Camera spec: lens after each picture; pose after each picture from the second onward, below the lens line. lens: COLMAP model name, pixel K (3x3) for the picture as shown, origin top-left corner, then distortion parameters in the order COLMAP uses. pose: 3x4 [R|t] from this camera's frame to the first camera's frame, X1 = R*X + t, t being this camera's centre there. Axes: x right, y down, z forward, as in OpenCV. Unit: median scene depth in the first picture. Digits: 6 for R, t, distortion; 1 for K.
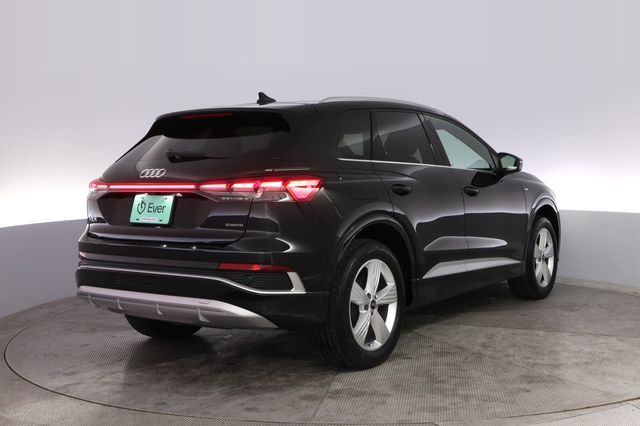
lens RADIAL K [[524.4, 0, 320.8], [0, 524.4, 214.2], [0, 0, 1]] dist [0.046232, -0.016178]
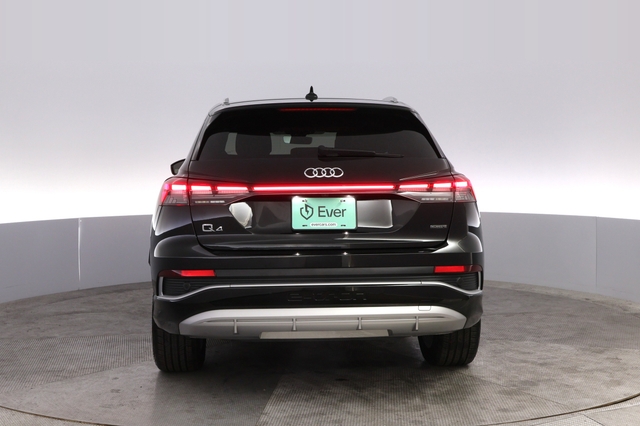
lens RADIAL K [[552.1, 0, 322.2], [0, 552.1, 207.7], [0, 0, 1]] dist [0.014013, 0.007334]
pose [[0.909227, -0.025383, 0.415525, -0.687772], [0.033726, 0.999350, -0.012751, -0.006891], [-0.414931, 0.025608, 0.909492, 0.147814]]
